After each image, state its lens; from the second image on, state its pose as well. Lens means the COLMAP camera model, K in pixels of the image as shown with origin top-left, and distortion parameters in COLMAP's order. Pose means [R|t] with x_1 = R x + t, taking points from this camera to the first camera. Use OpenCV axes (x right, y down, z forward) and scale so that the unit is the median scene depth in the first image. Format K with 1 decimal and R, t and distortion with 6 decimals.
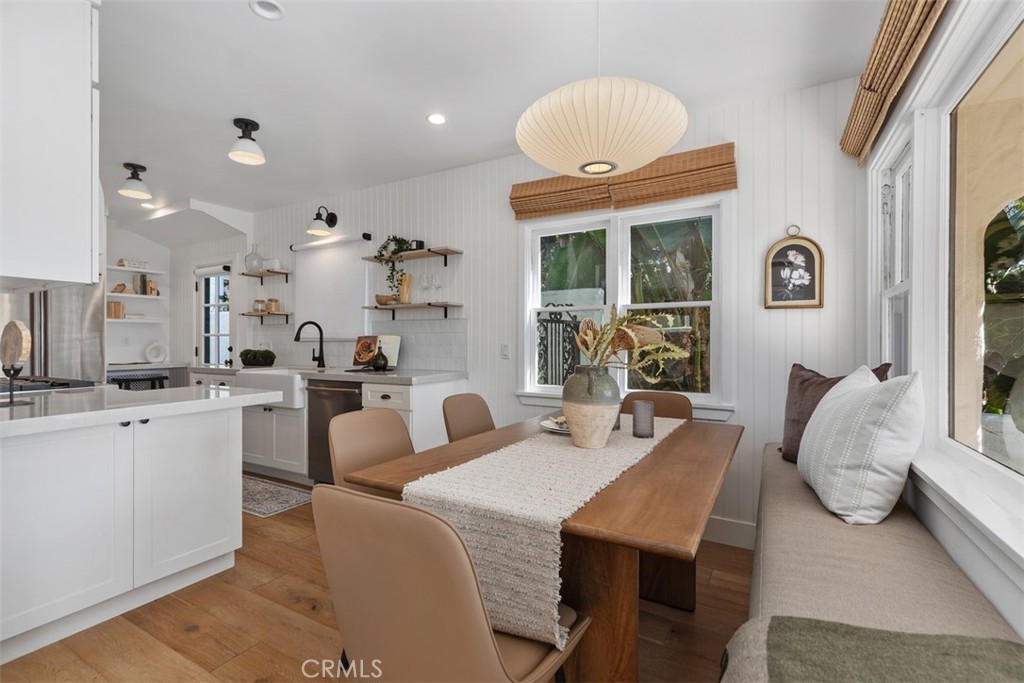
lens RADIAL K [[468.3, 0, 507.7], [0, 468.3, 338.8], [0, 0, 1]] dist [0.007812, -0.001969]
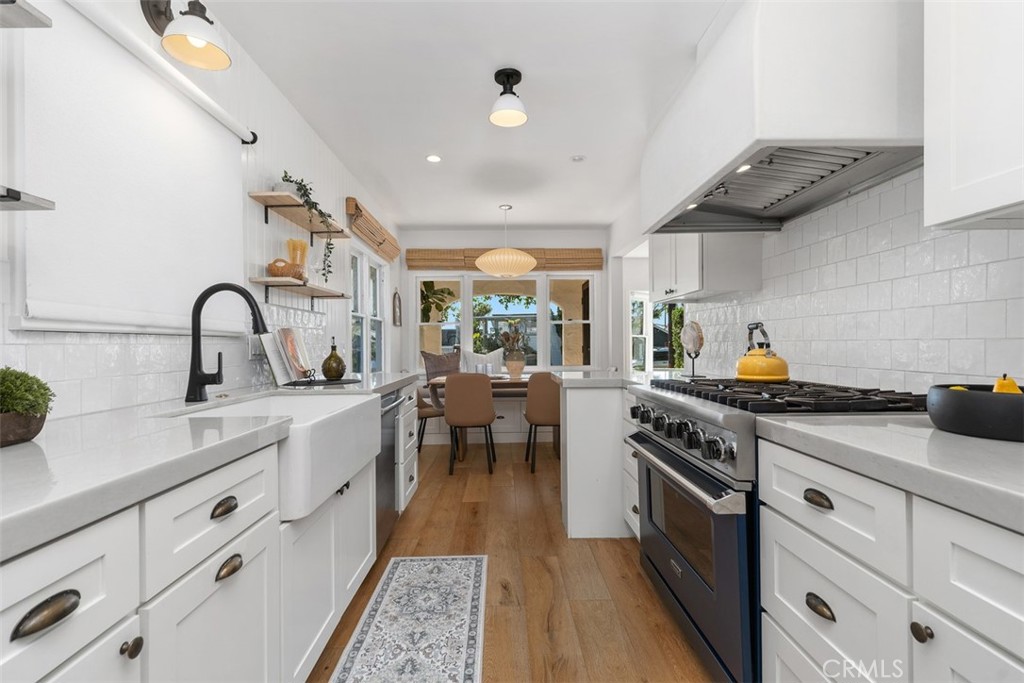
lens RADIAL K [[468.3, 0, 505.9], [0, 468.3, 345.9], [0, 0, 1]] dist [0.007812, -0.001969]
pose [[-0.516353, 0.001385, 0.856375, -0.950838], [0.005067, 0.999986, 0.001437, 0.015647], [-0.856361, 0.005082, -0.516353, 1.075849]]
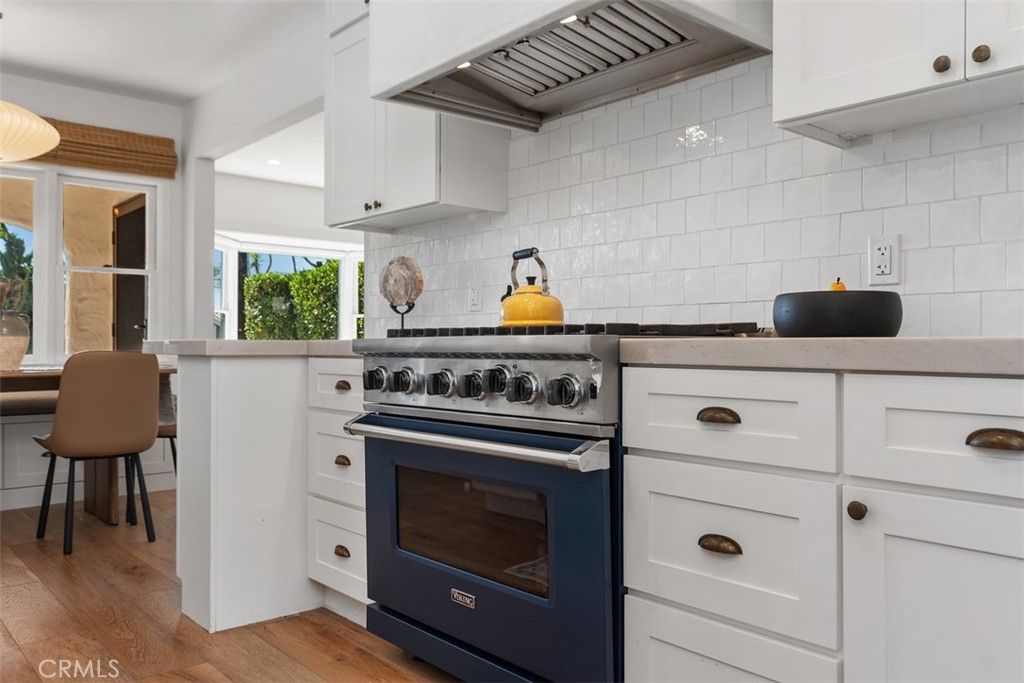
lens RADIAL K [[810.4, 0, 511.4], [0, 810.4, 337.1], [0, 0, 1]] dist [0.006076, -0.000971]
pose [[-0.945693, 0.002877, 0.325048, -0.849515], [-0.001407, 0.999915, -0.012944, 0.069355], [-0.325057, -0.012699, -0.945609, 1.180748]]
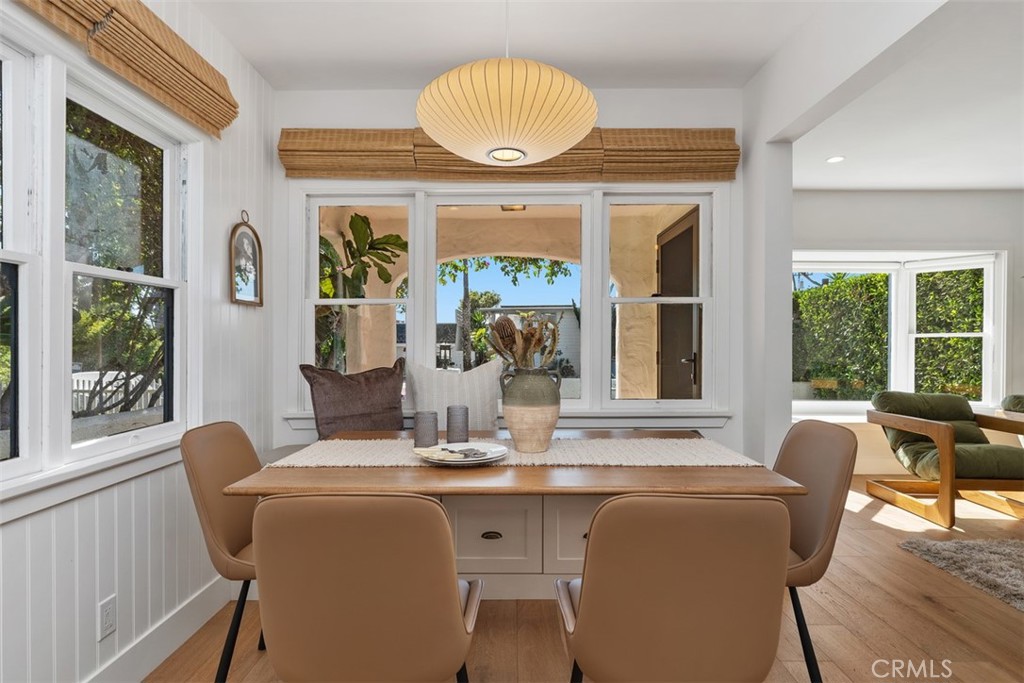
lens RADIAL K [[525.6, 0, 505.0], [0, 525.6, 343.9], [0, 0, 1]] dist [-0.003162, 0.001256]
pose [[-0.495653, -0.004656, 0.868508, -0.320623], [-0.004027, 0.999987, 0.003063, 0.002871], [-0.868512, -0.001979, -0.495665, 0.682957]]
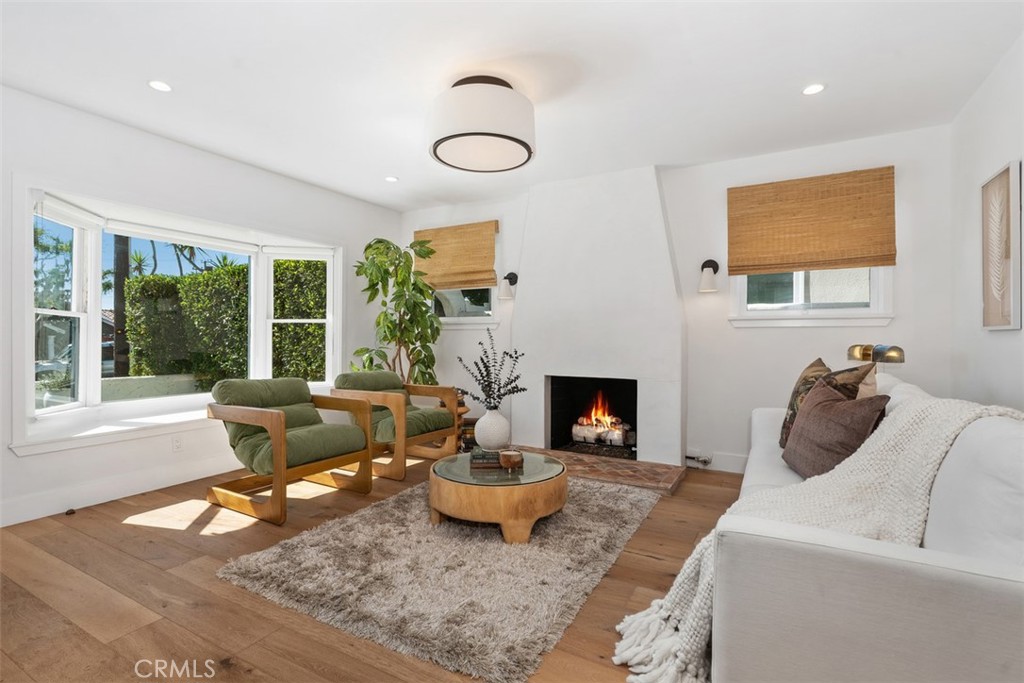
lens RADIAL K [[488.4, 0, 508.8], [0, 488.4, 337.4], [0, 0, 1]] dist [0.003509, -0.001830]
pose [[-0.999988, -0.000609, -0.004885, -0.275763], [-0.000609, 1.000000, 0.000046, 0.022601], [0.004885, 0.000049, -0.999988, 0.373438]]
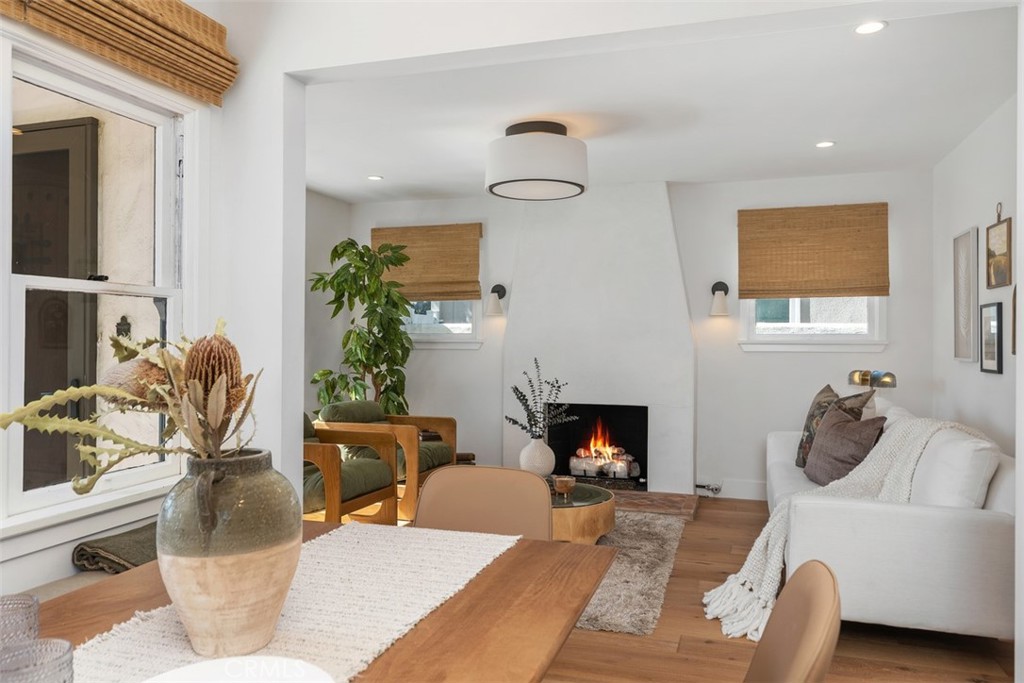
lens RADIAL K [[741.9, 0, 510.5], [0, 741.9, 338.8], [0, 0, 1]] dist [0.012204, 0.005753]
pose [[-0.978362, -0.003380, -0.206873, 0.027125], [-0.002605, 0.999989, -0.004018, -0.016366], [0.206884, -0.003392, -0.978360, 0.740989]]
